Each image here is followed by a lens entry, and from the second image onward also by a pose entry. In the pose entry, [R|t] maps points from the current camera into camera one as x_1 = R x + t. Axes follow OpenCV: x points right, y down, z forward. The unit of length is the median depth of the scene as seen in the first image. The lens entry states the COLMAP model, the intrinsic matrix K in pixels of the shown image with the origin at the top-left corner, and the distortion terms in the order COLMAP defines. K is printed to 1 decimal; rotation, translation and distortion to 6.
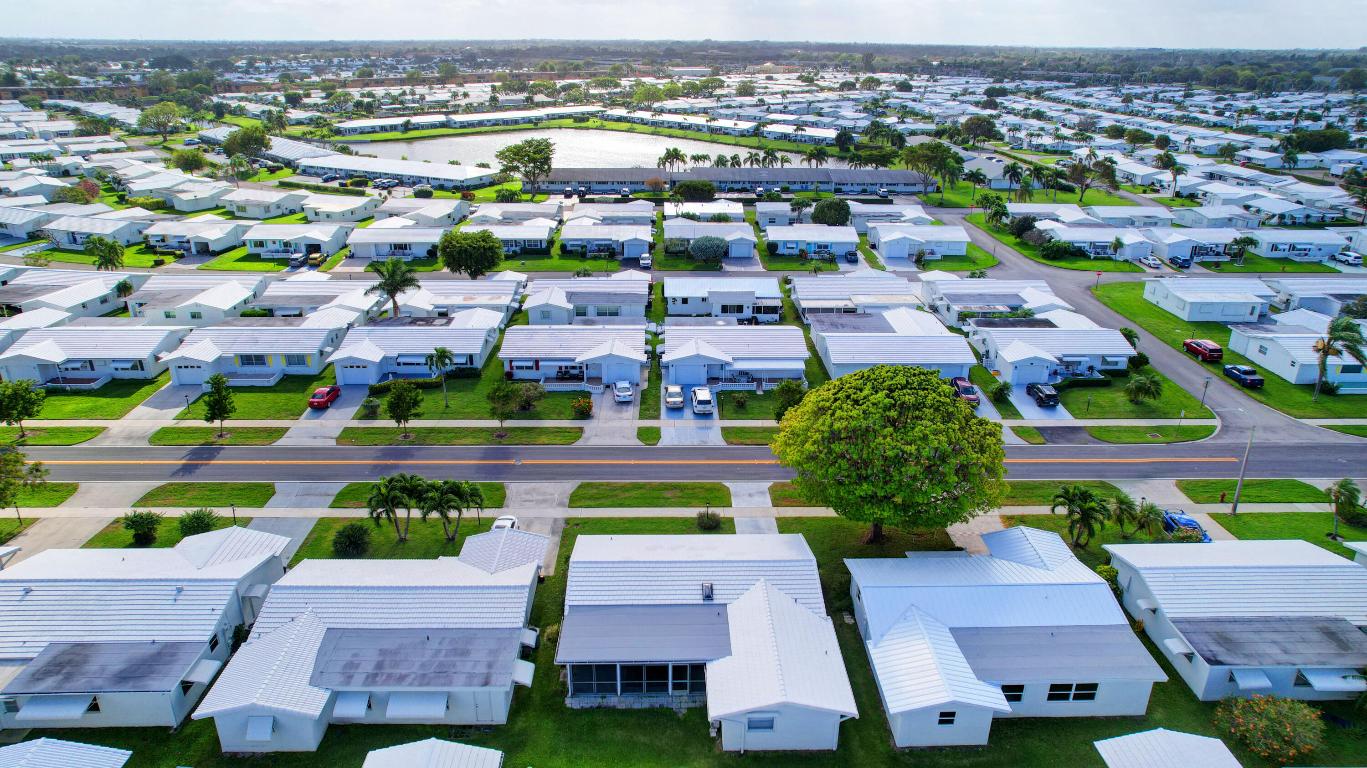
lens RADIAL K [[873.7, 0, 686.4], [0, 873.7, 382.7], [0, 0, 1]] dist [-0.063567, 0.052809]
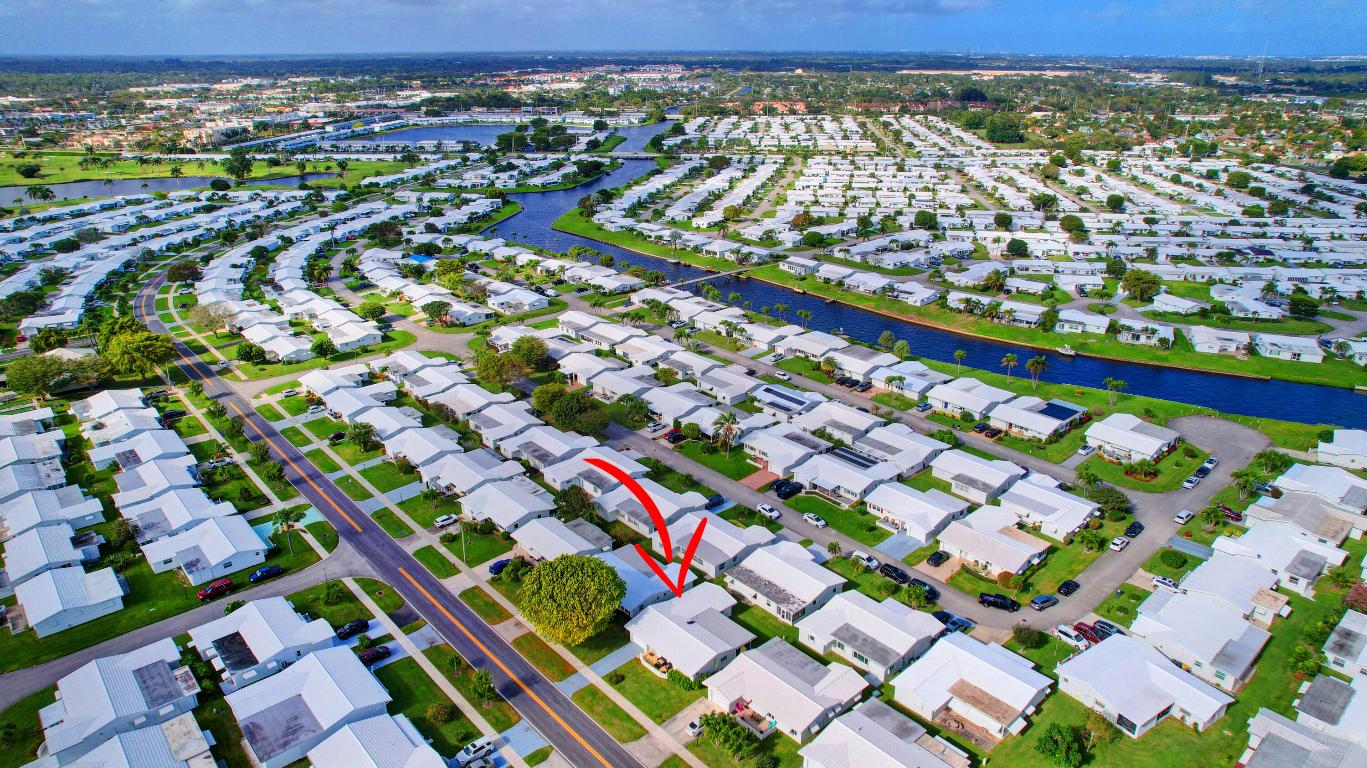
lens RADIAL K [[873.7, 0, 684.5], [0, 873.7, 381.1], [0, 0, 1]] dist [-0.063567, 0.052809]
pose [[-0.648762, -0.282003, 0.706811, -0.983466], [0.277476, 0.777199, 0.564773, -1.101082], [-0.708600, 0.562527, -0.425968, 1.075087]]
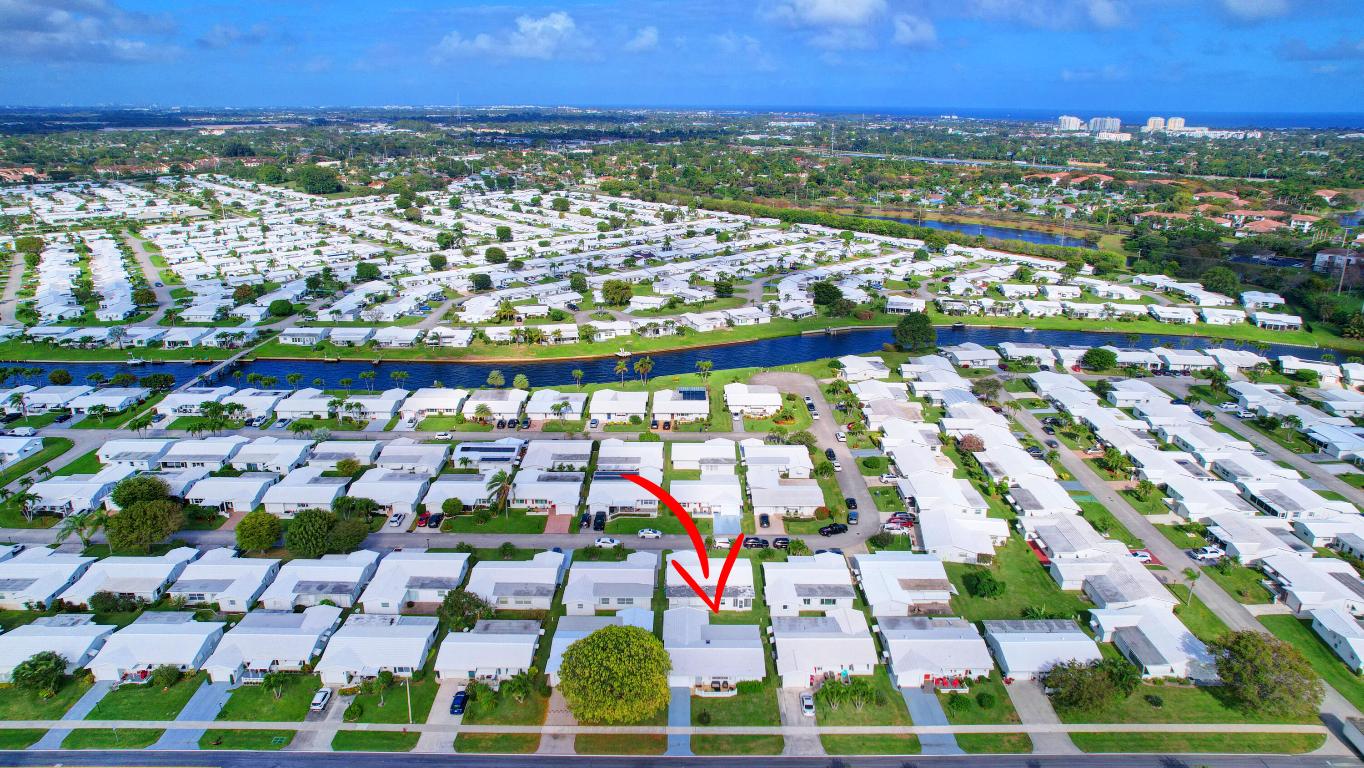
lens RADIAL K [[871.8, 0, 682.0], [0, 871.8, 385.4], [0, 0, 1]] dist [-0.063567, 0.052809]
pose [[-0.999534, -0.020253, 0.022819, 0.037286], [-0.000873, 0.766589, 0.642138, -1.286120], [-0.030498, 0.641819, -0.766250, 1.590203]]
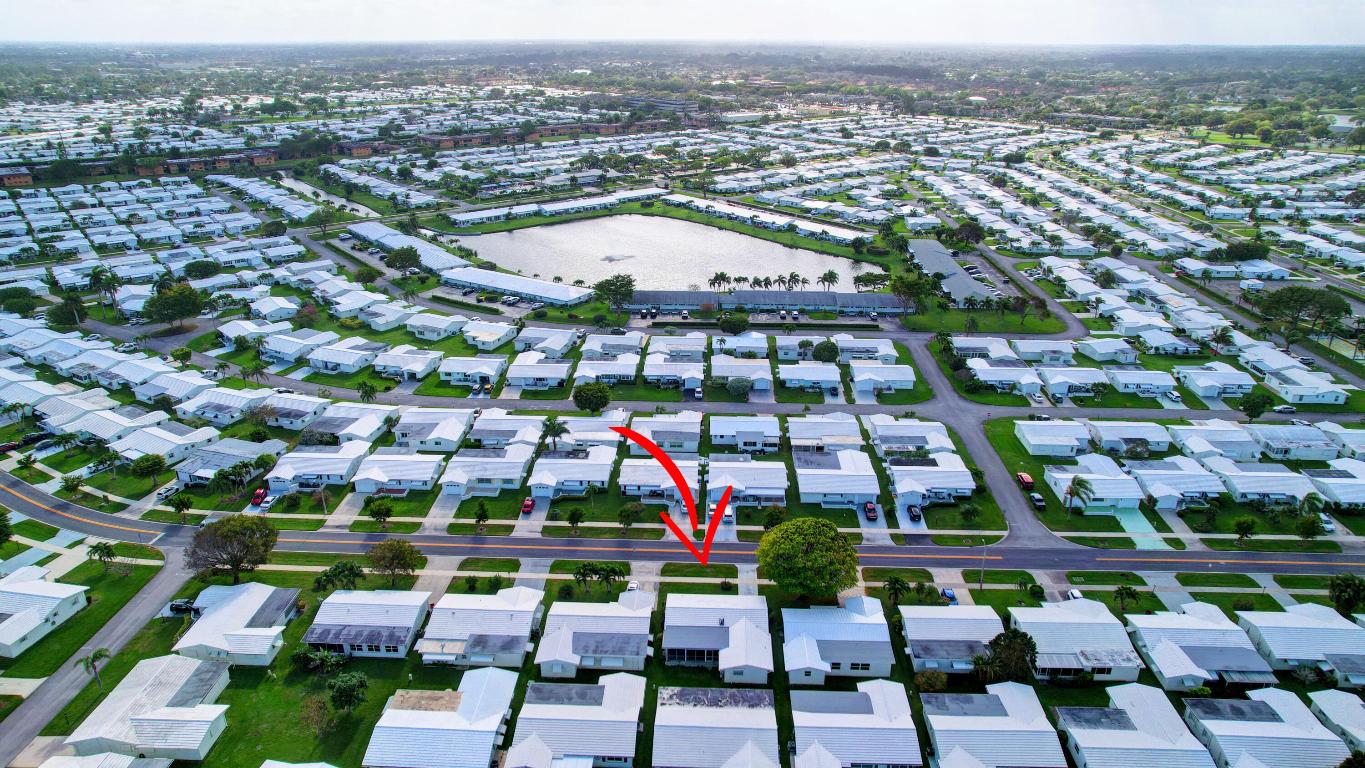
lens RADIAL K [[872.4, 0, 686.2], [0, 872.4, 383.8], [0, 0, 1]] dist [-0.063567, 0.052809]
pose [[0.998135, 0.018138, -0.058287, 0.034932], [-0.017816, 0.999823, 0.006029, -0.284149], [0.058386, -0.004979, 0.998282, -0.928757]]
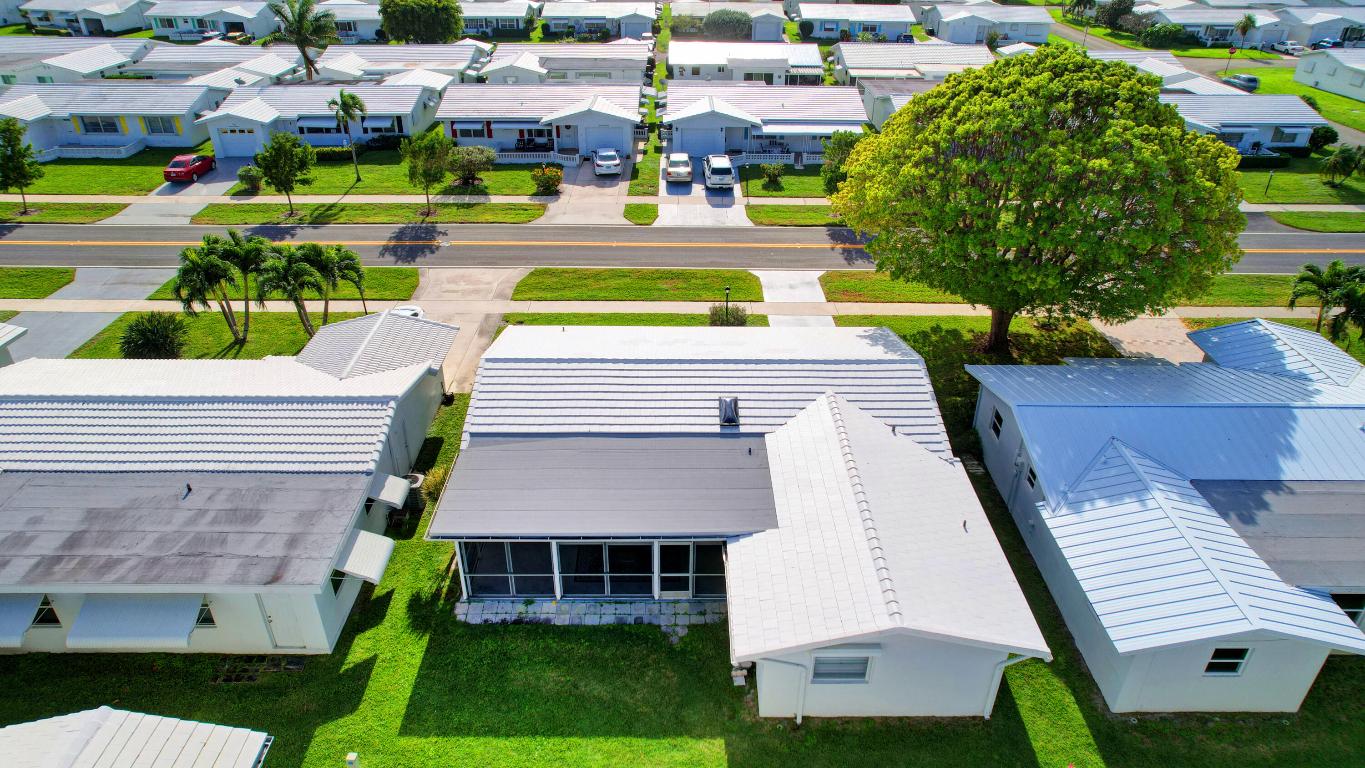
lens RADIAL K [[872.4, 0, 683.3], [0, 872.4, 386.1], [0, 0, 1]] dist [-0.063567, 0.052809]
pose [[0.999832, 0.008779, -0.016110, 0.002890], [-0.006276, 0.988774, 0.149287, 0.090921], [0.017239, -0.149160, 0.988663, 0.295393]]
